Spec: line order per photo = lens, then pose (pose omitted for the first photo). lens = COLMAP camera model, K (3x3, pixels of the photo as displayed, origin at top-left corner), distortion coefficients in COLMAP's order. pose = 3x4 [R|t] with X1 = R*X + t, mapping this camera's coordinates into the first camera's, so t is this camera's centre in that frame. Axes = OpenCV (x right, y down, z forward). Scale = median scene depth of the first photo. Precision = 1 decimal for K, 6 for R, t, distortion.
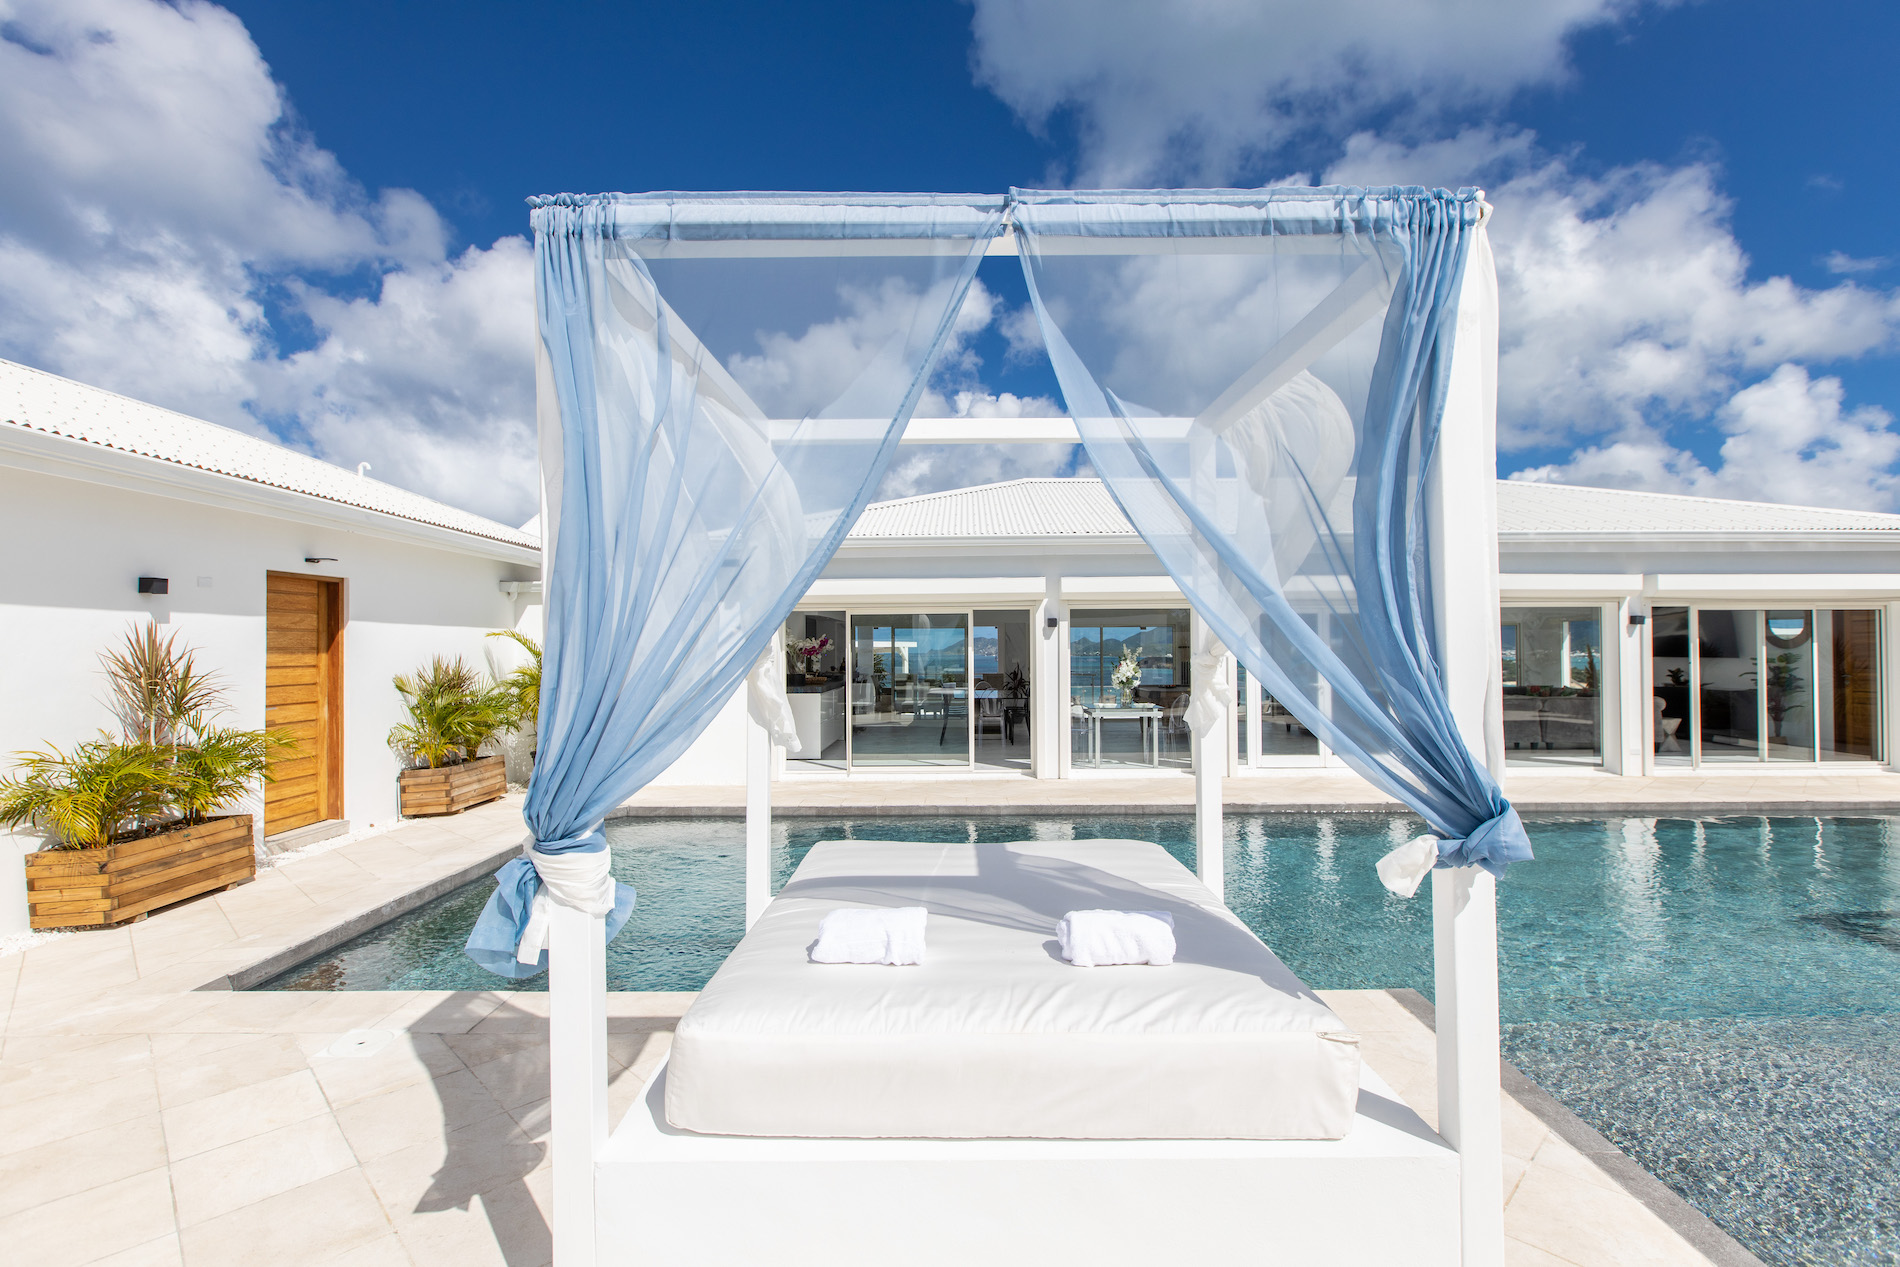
lens RADIAL K [[818.1, 0, 945.2], [0, 818.1, 639.7], [0, 0, 1]] dist [-0.005248, -0.000128]
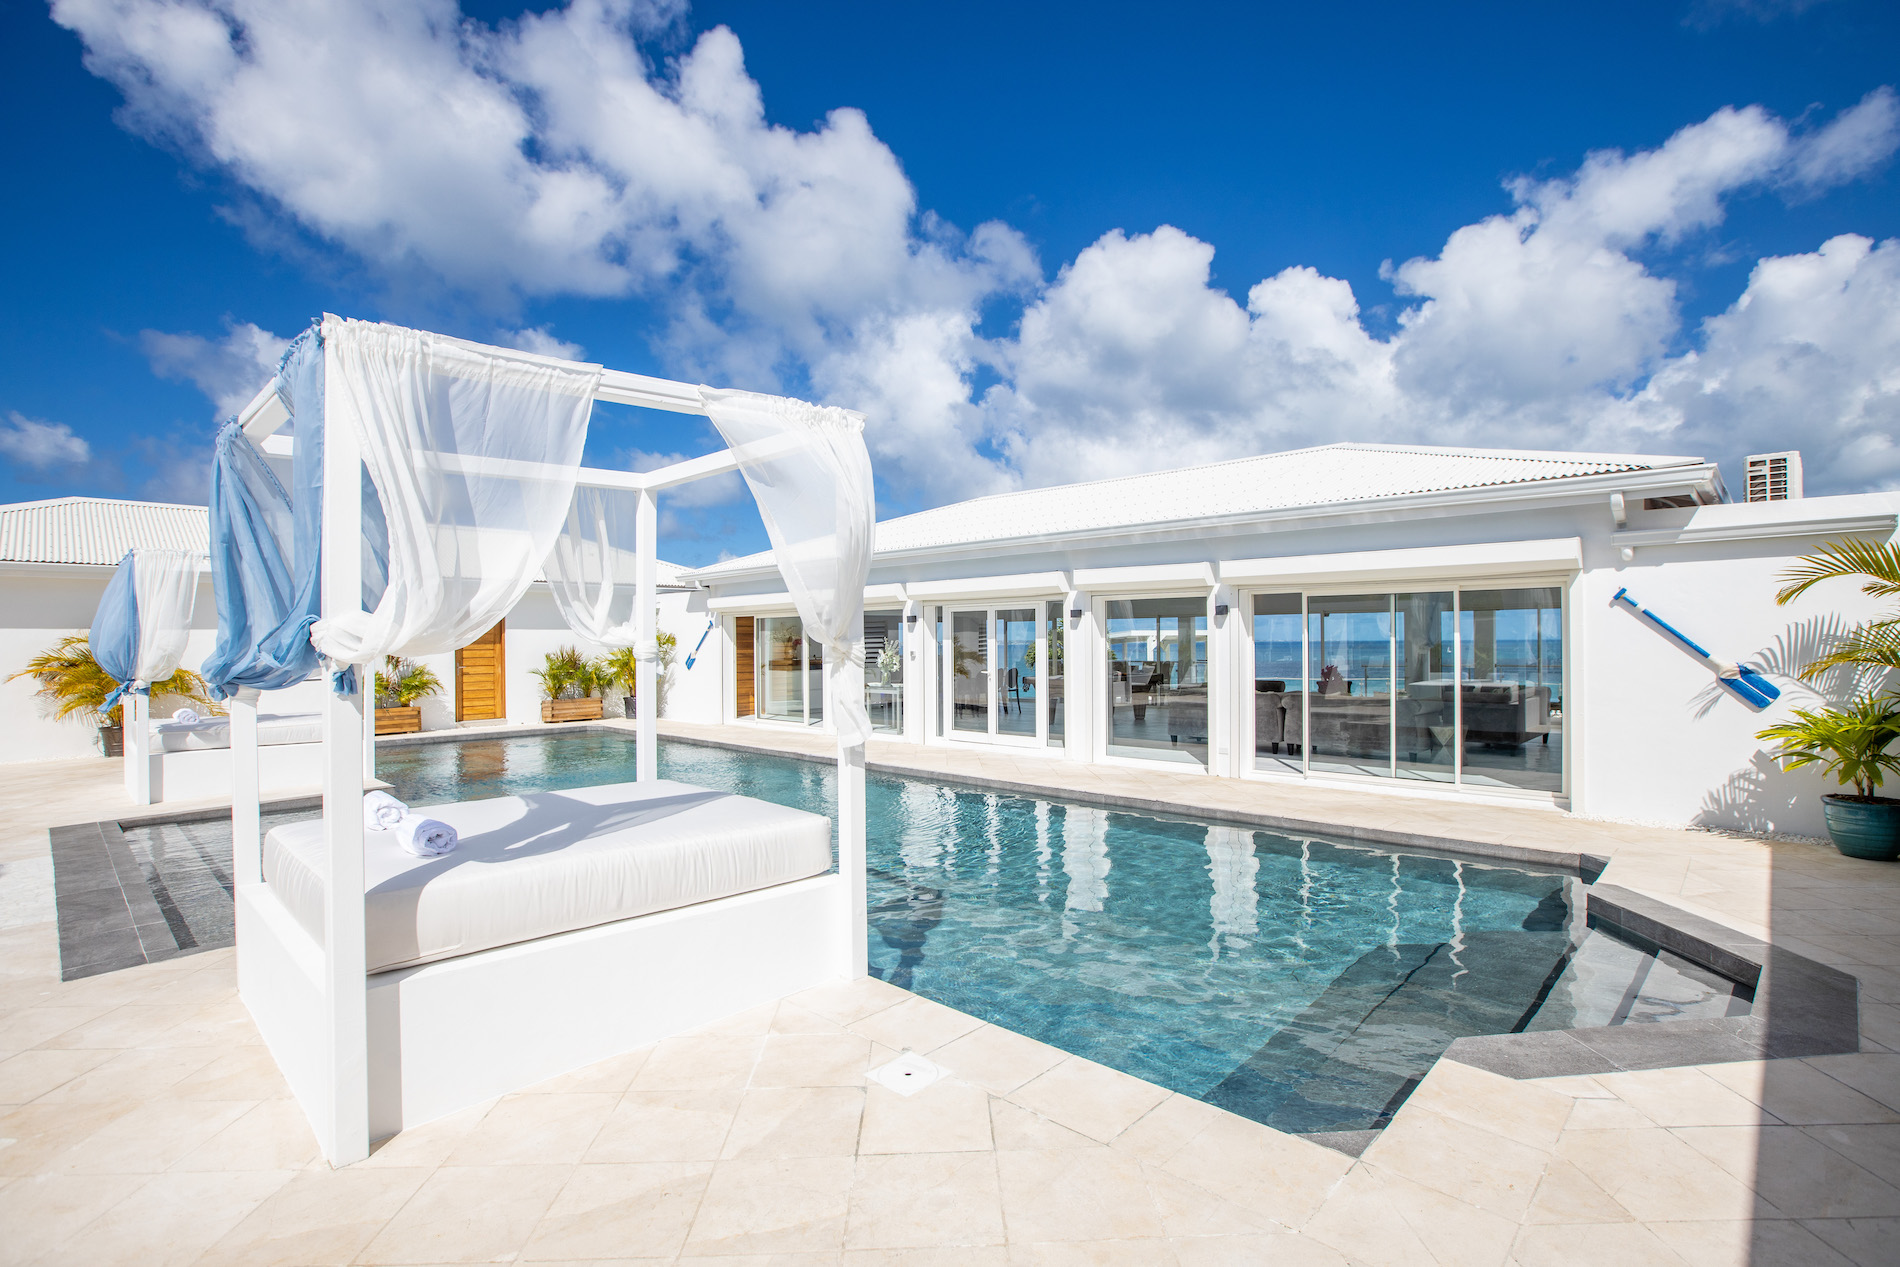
lens RADIAL K [[952.0, 0, 937.2], [0, 952.0, 647.4], [0, 0, 1]] dist [-0.029622, 0.002647]
pose [[0.695772, -0.000770, -0.718262, 1.352847], [0.012513, 0.999861, 0.011049, 0.009984], [0.718154, -0.016675, 0.695685, 0.065589]]
